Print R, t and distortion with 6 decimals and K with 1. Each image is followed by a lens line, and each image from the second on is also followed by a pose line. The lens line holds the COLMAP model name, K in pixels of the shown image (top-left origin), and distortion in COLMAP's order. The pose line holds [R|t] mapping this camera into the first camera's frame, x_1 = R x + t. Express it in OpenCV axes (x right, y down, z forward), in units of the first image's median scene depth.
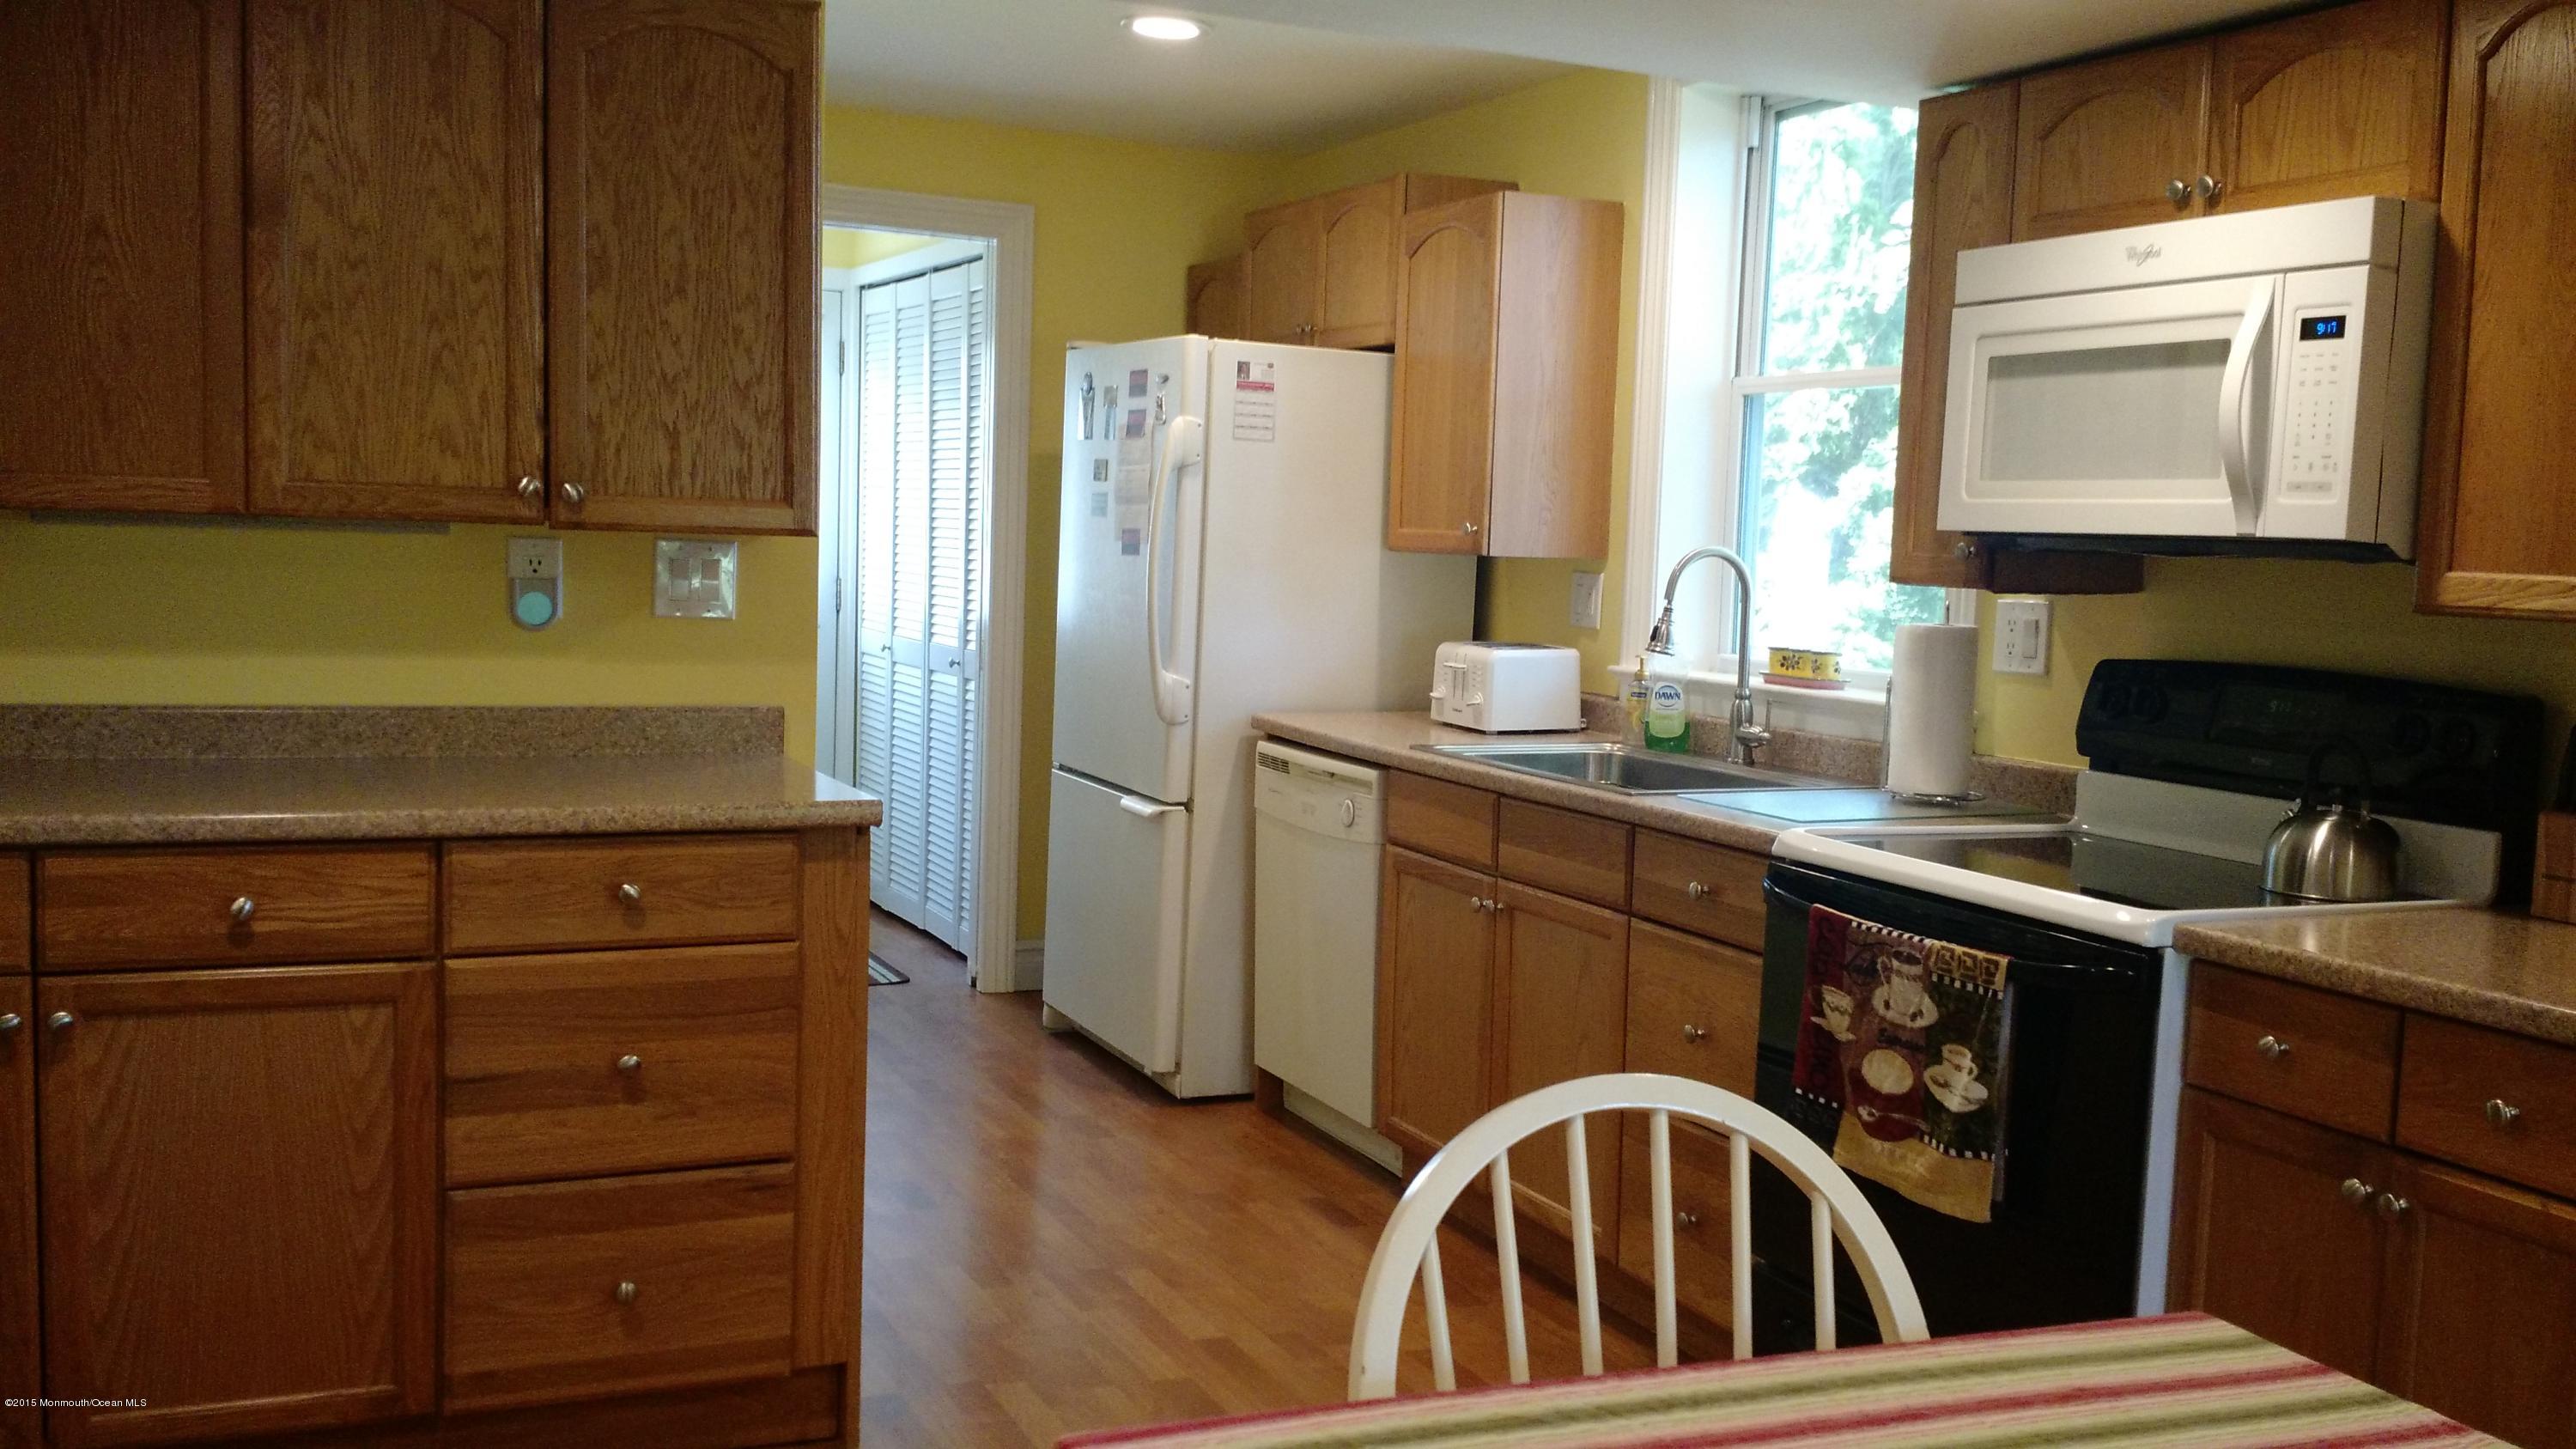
lens RADIAL K [[2406.2, 0, 1285.1], [0, 2406.2, 730.1], [0, 0, 1]] dist [0.003652, 0.000000]
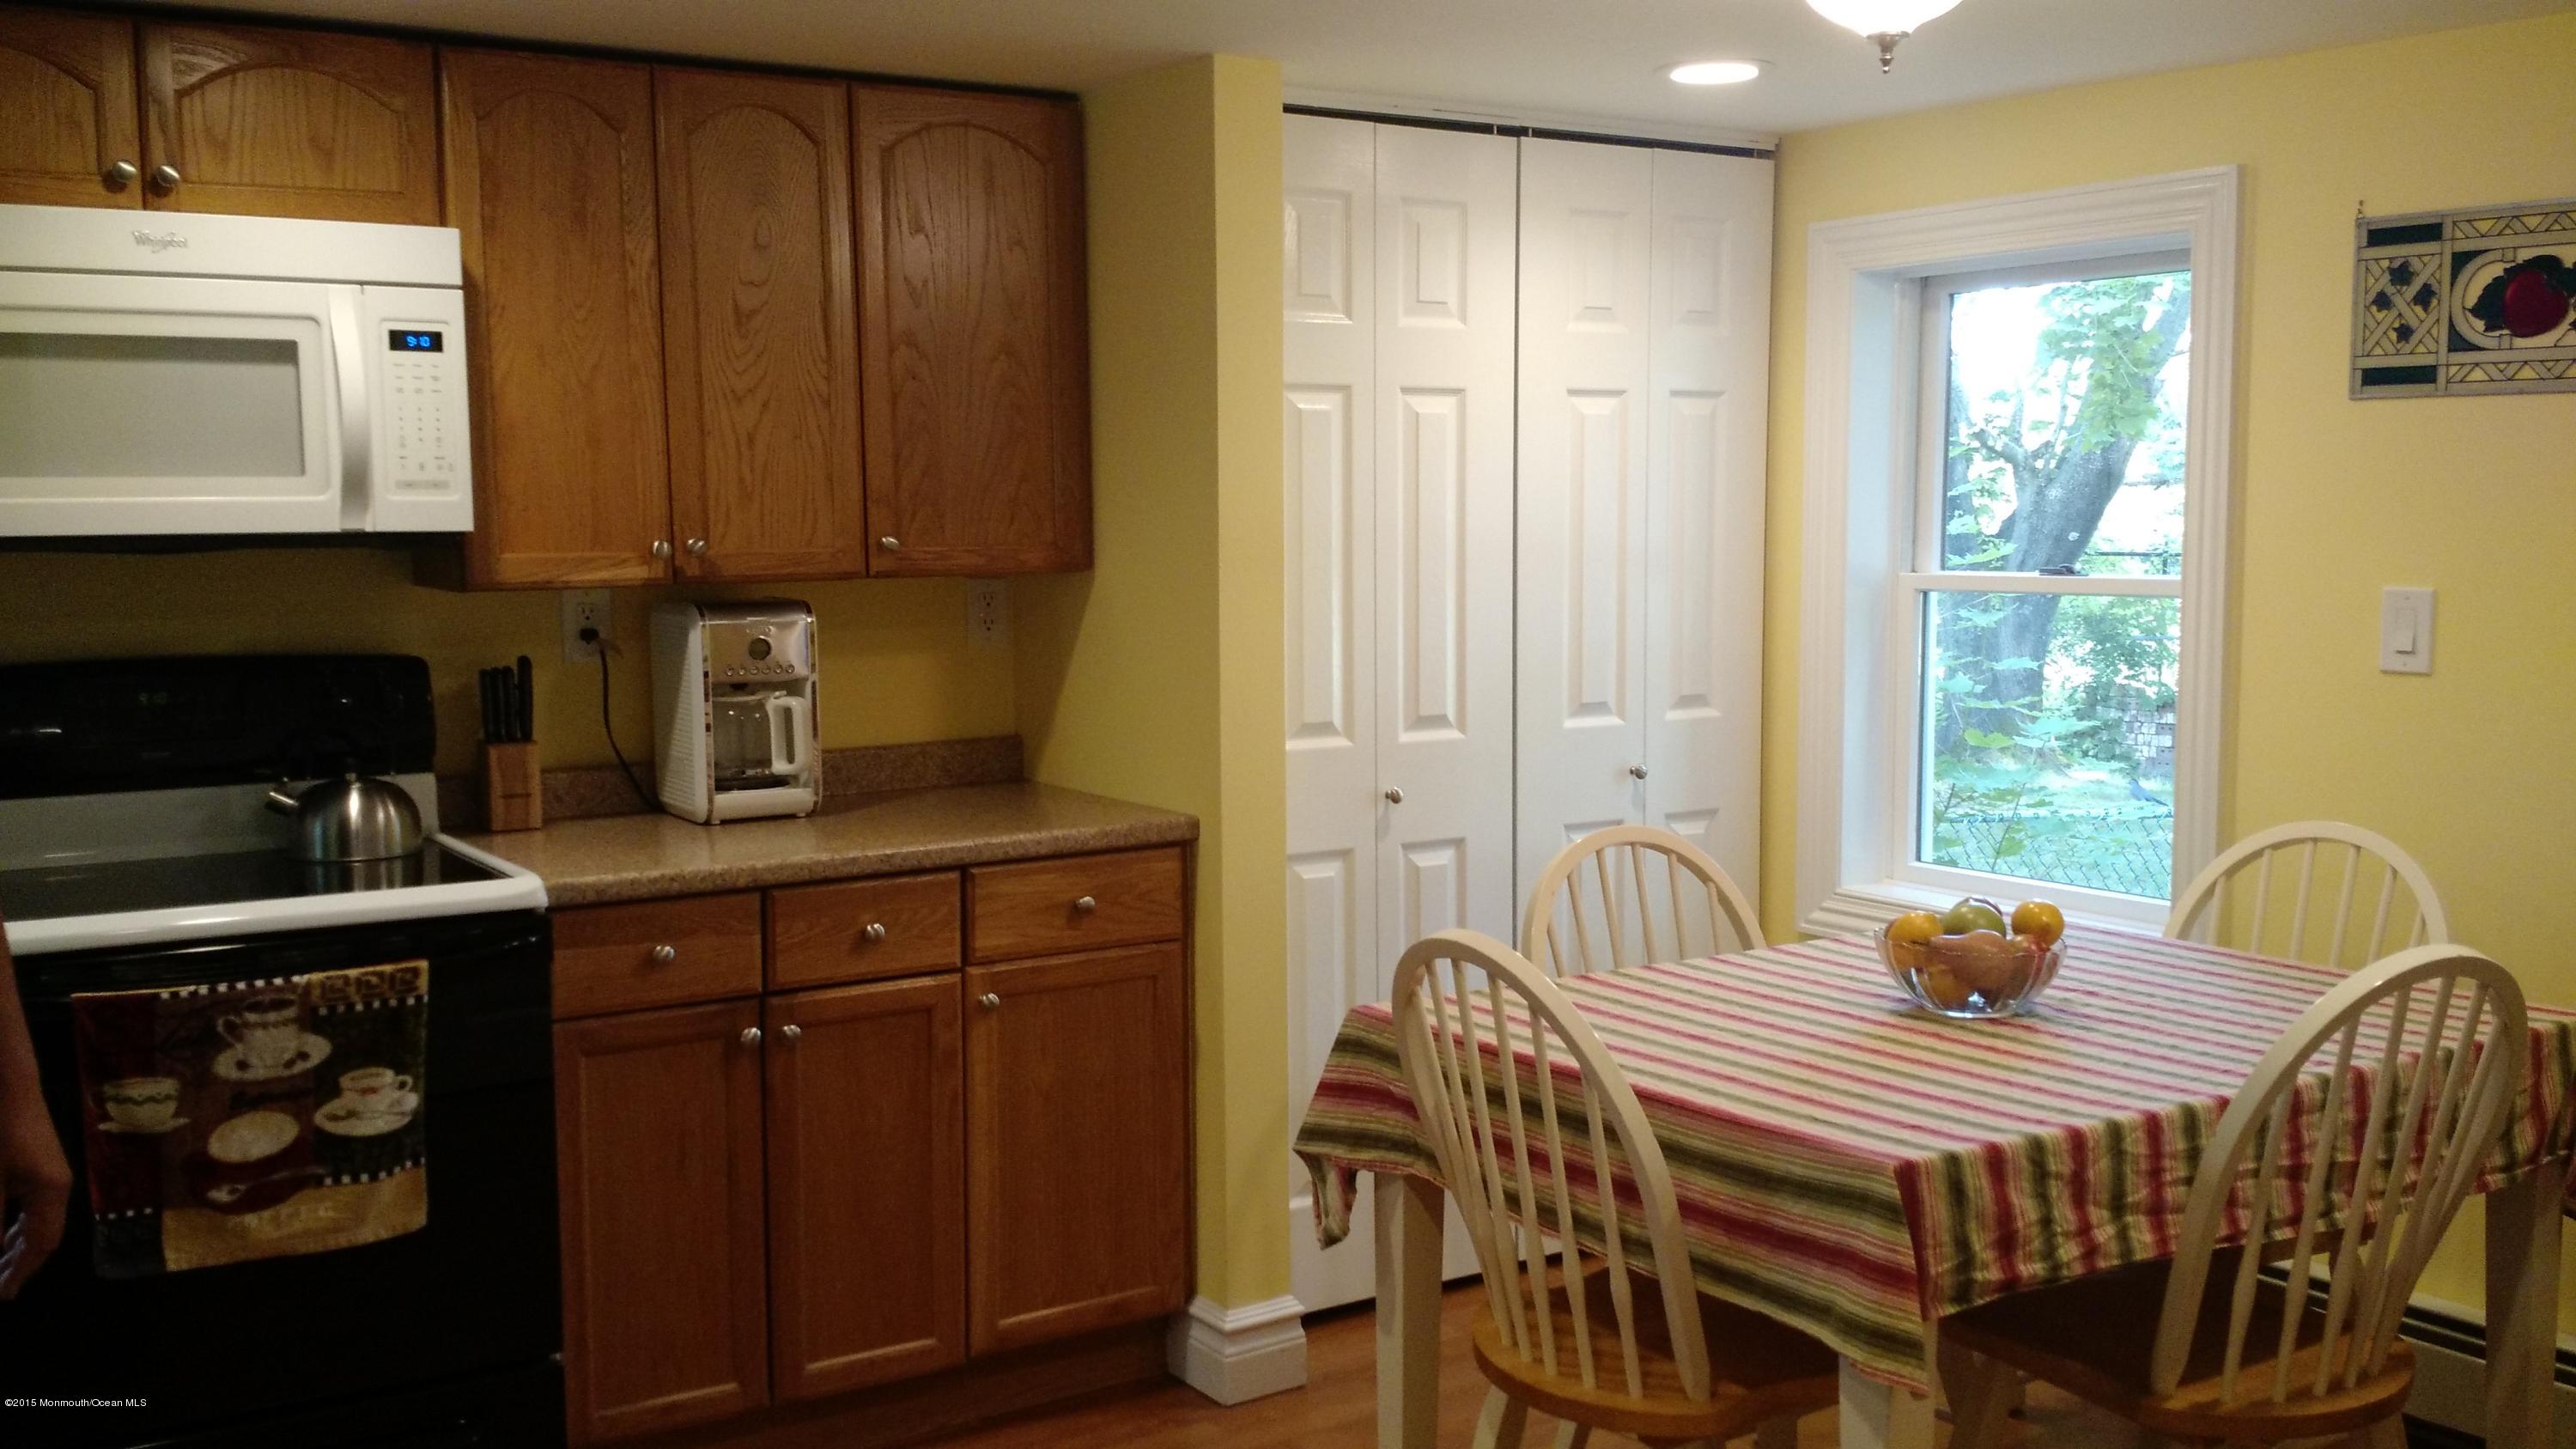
lens RADIAL K [[2406.2, 0, 1287.2], [0, 2406.2, 727.6], [0, 0, 1]] dist [0.003652, 0.000000]
pose [[-0.180422, -0.125814, 0.975509, -0.718718], [0.083963, 0.986195, 0.142722, -0.112247], [-0.979999, 0.107657, -0.167368, 0.785060]]
